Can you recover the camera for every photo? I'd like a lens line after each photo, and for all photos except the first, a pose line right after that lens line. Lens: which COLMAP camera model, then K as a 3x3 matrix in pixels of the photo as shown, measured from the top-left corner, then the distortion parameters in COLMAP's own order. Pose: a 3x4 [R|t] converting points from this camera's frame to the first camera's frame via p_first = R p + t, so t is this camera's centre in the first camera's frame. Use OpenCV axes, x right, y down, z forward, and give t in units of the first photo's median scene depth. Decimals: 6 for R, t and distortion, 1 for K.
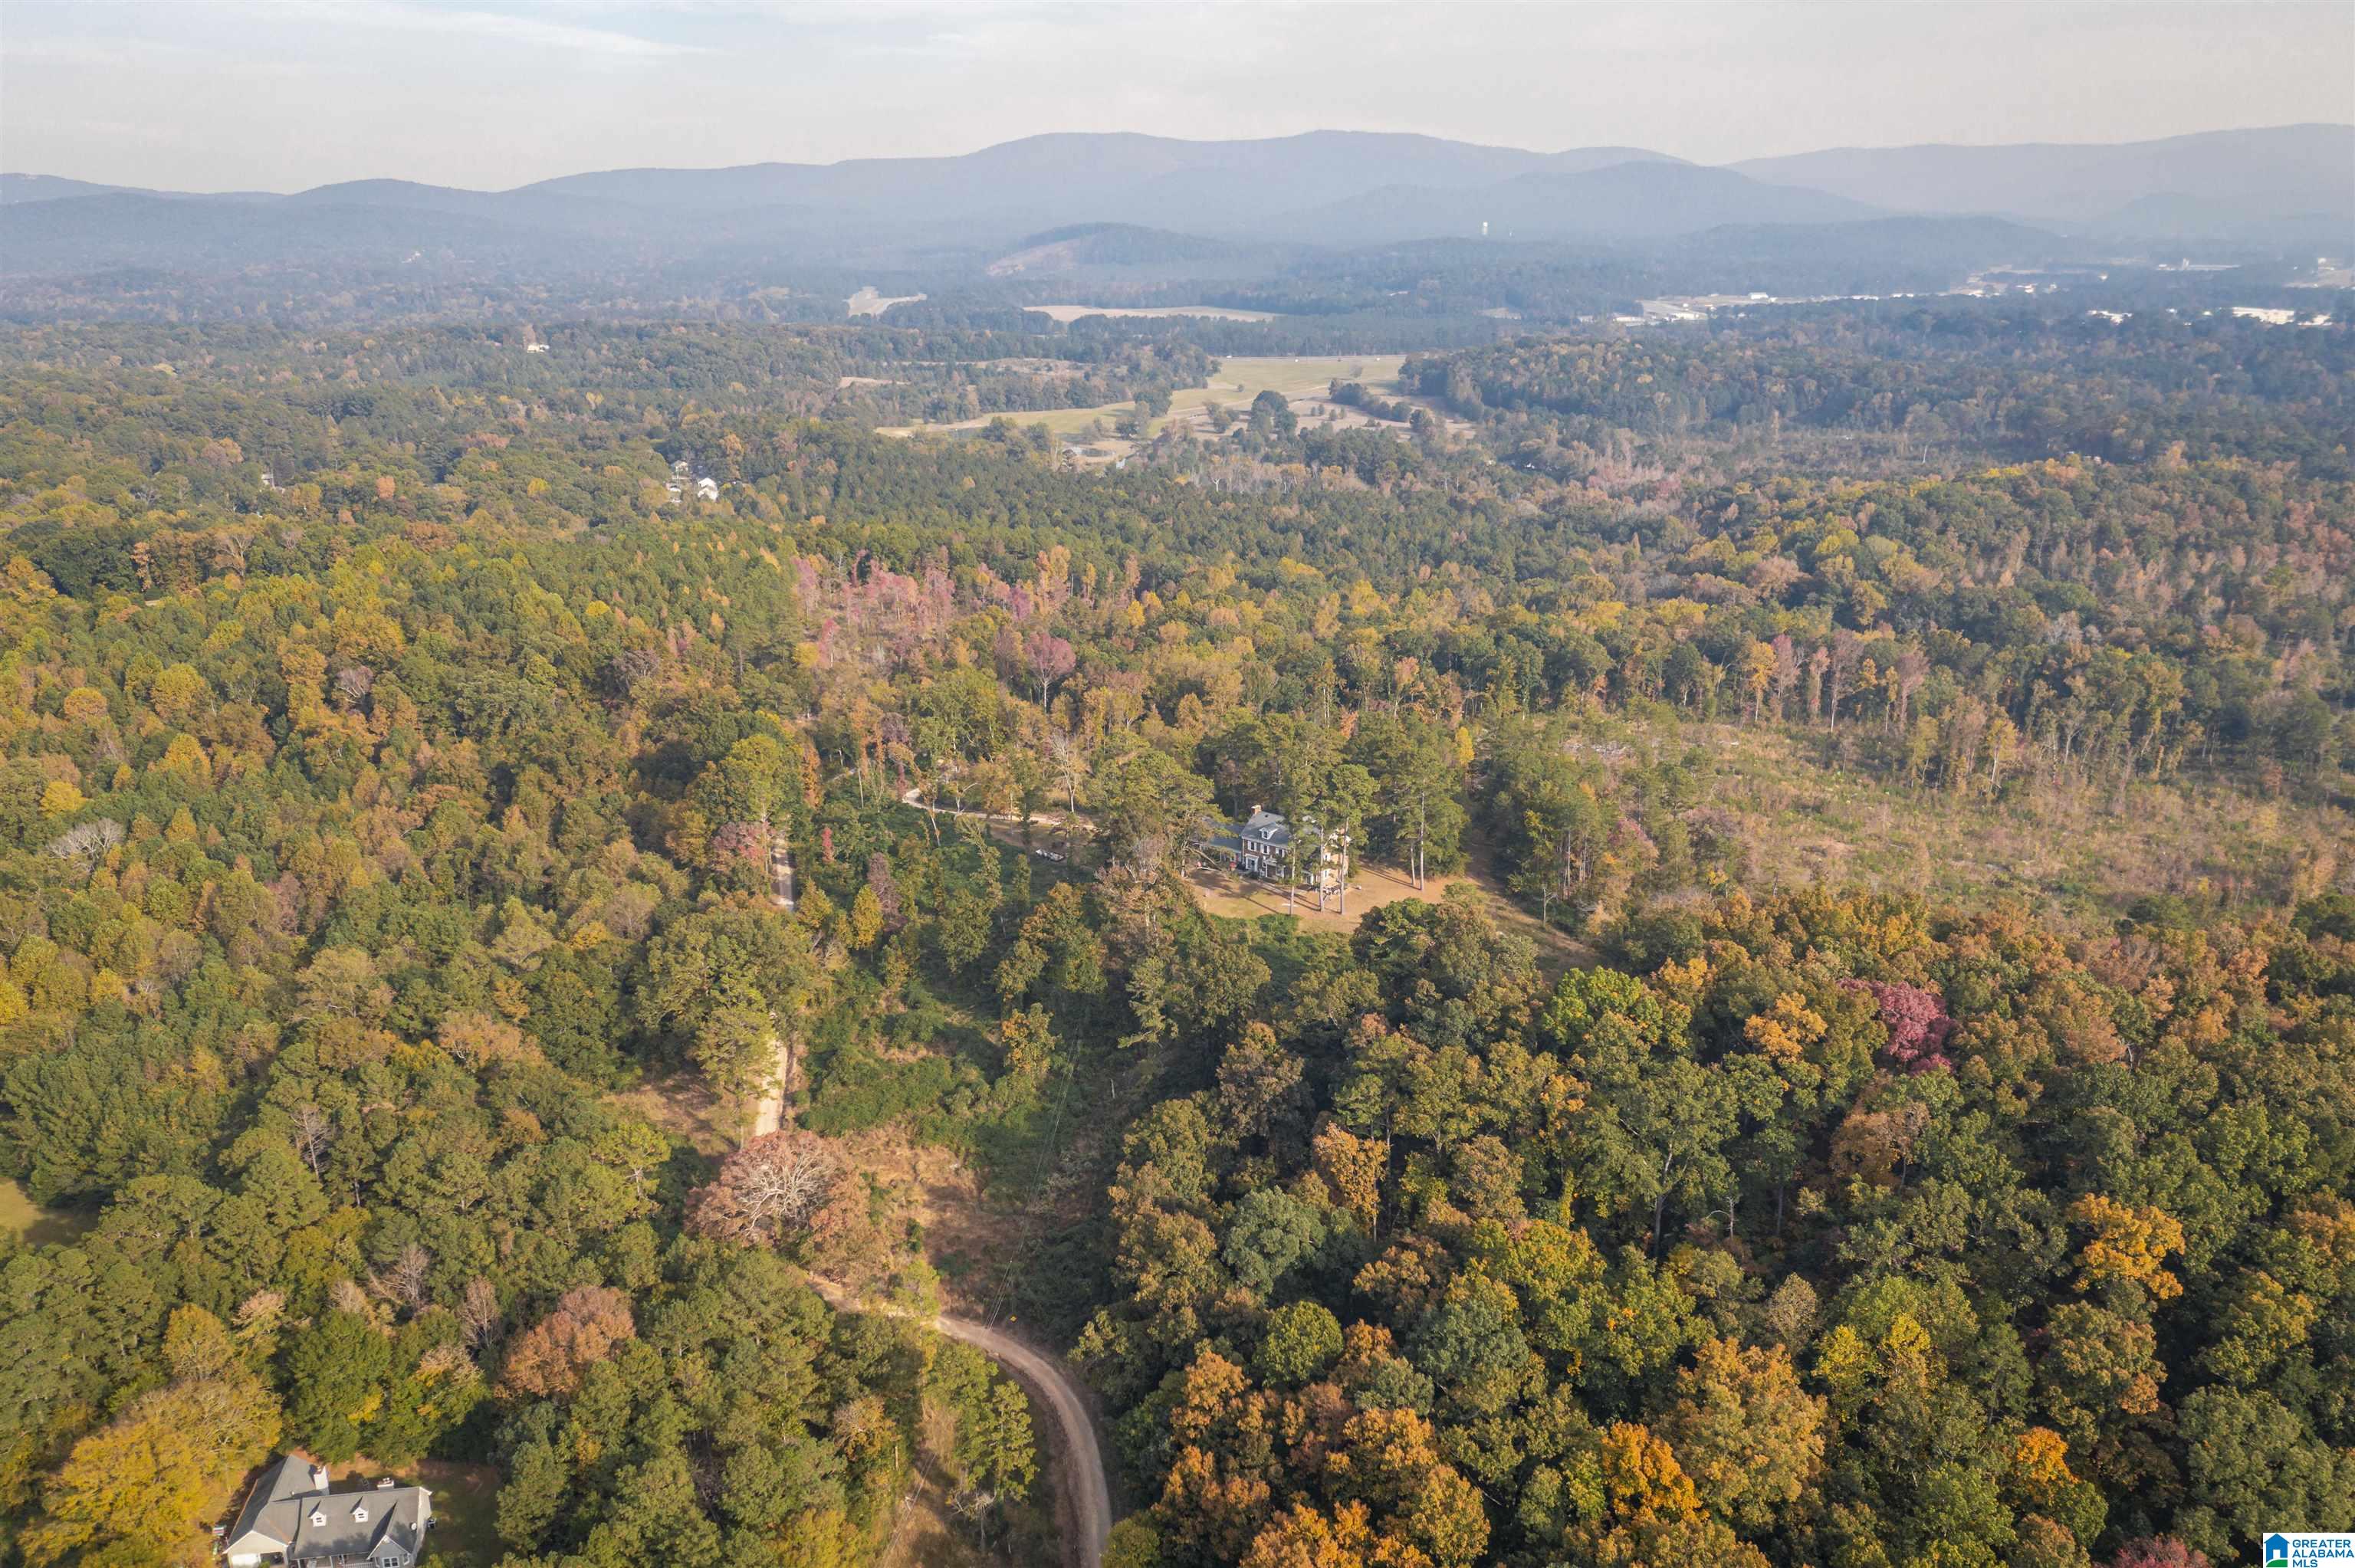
lens RADIAL K [[1868.5, 0, 1164.3], [0, 1868.5, 760.4], [0, 0, 1]] dist [-0.013717, 0.011571]
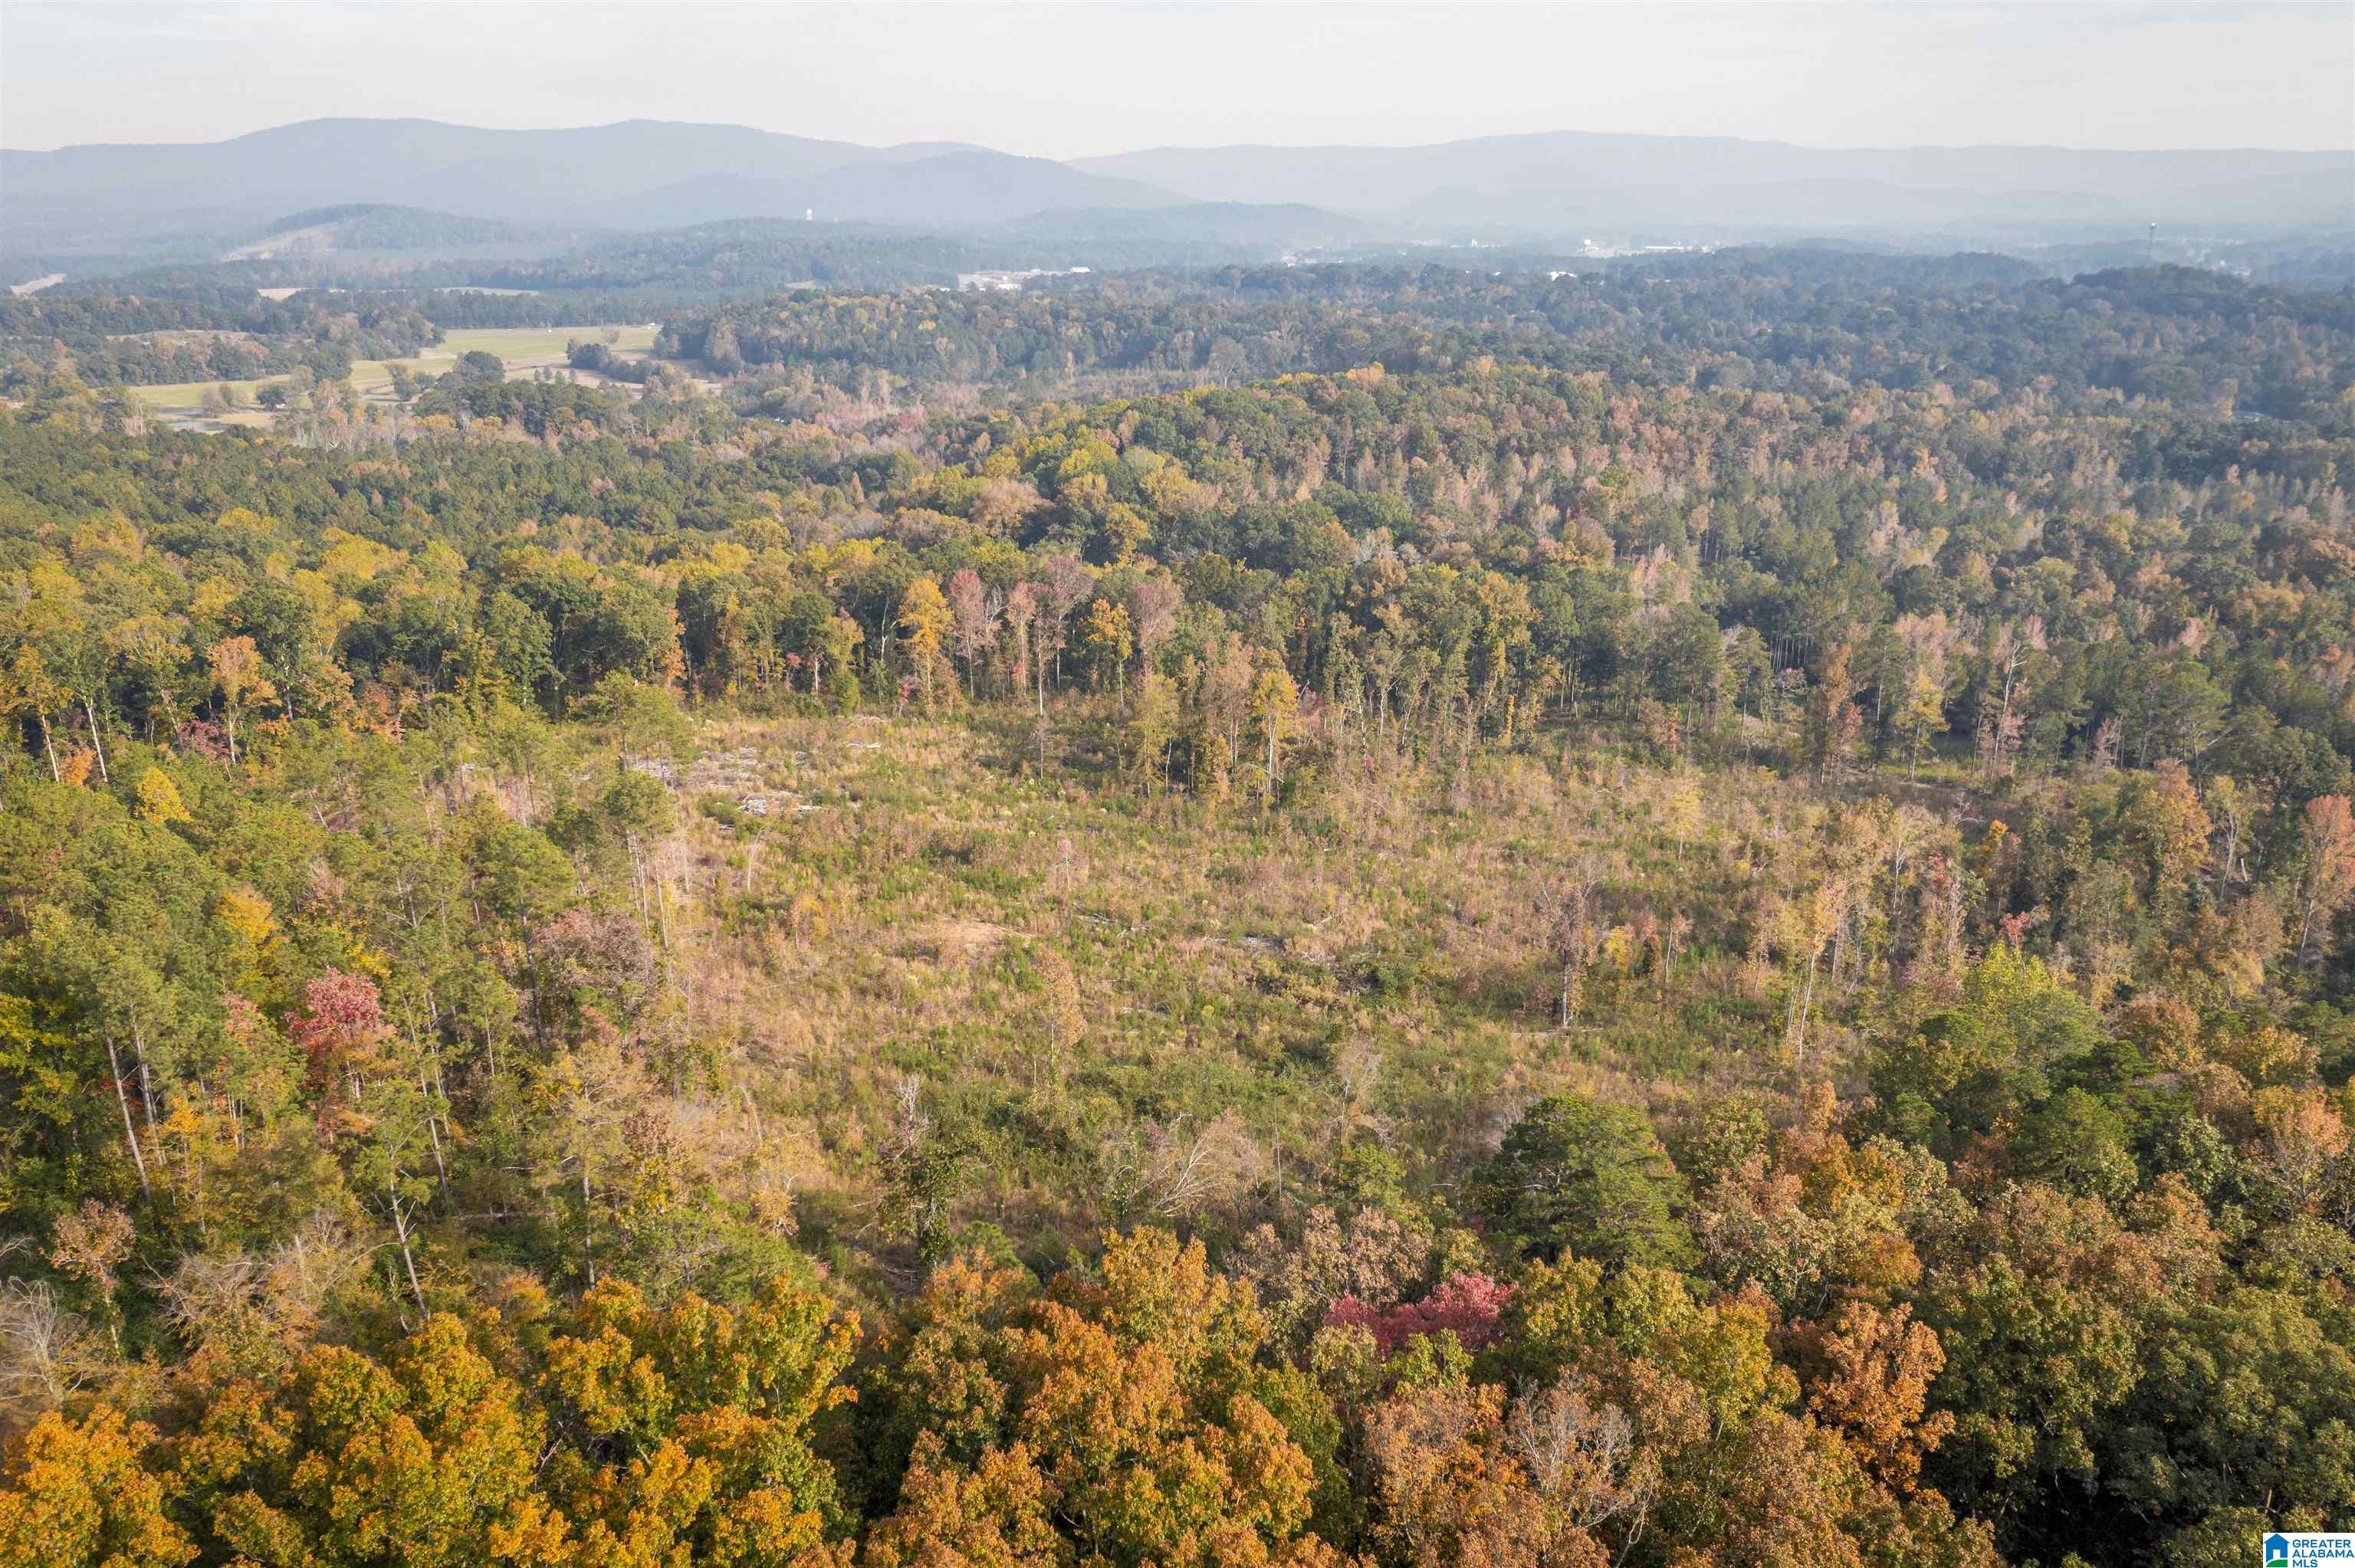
lens RADIAL K [[1868.5, 0, 1164.3], [0, 1868.5, 760.4], [0, 0, 1]] dist [-0.013717, 0.011571]
pose [[0.946581, -0.087126, 0.310474, 0.157057], [0.089072, 0.995994, 0.007934, -0.000606], [-0.309921, 0.020144, 0.950549, 0.304291]]
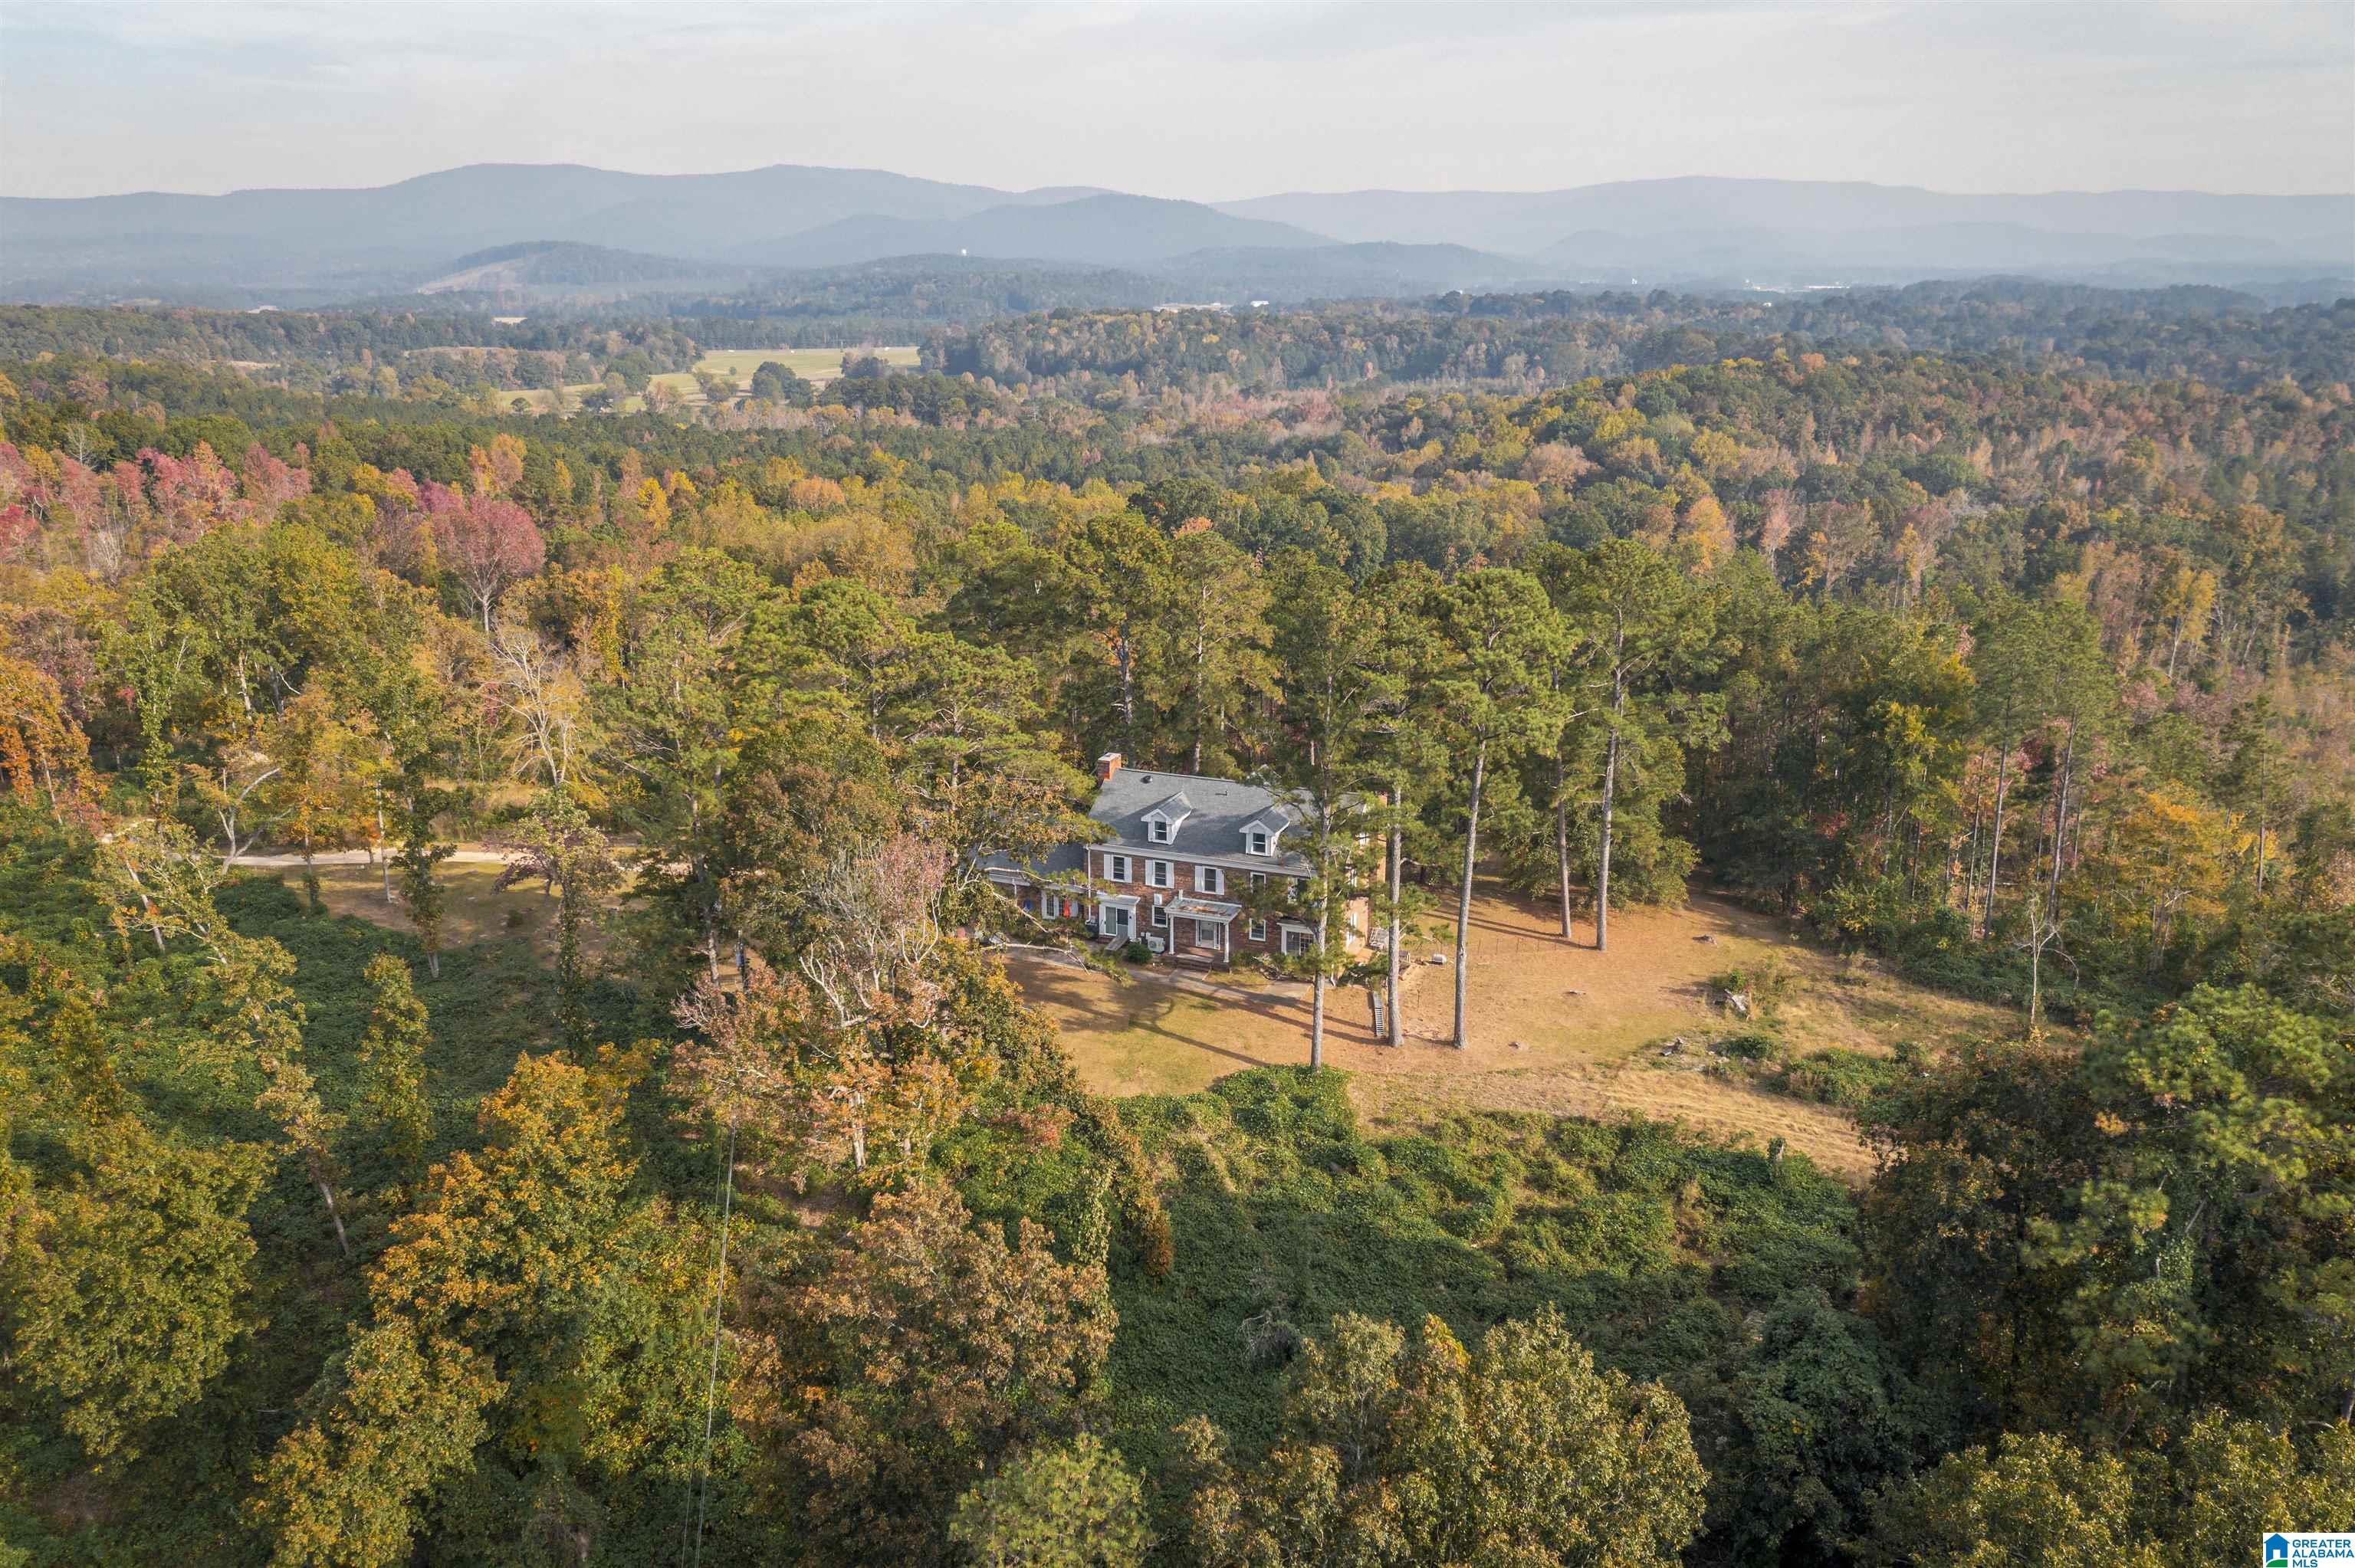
lens RADIAL K [[1868.5, 0, 1164.3], [0, 1868.5, 760.4], [0, 0, 1]] dist [-0.013717, 0.011571]
pose [[0.961607, -0.066271, 0.266310, -0.018791], [0.074496, 0.997002, -0.020891, 0.018267], [-0.264127, 0.039928, 0.963661, 0.360205]]
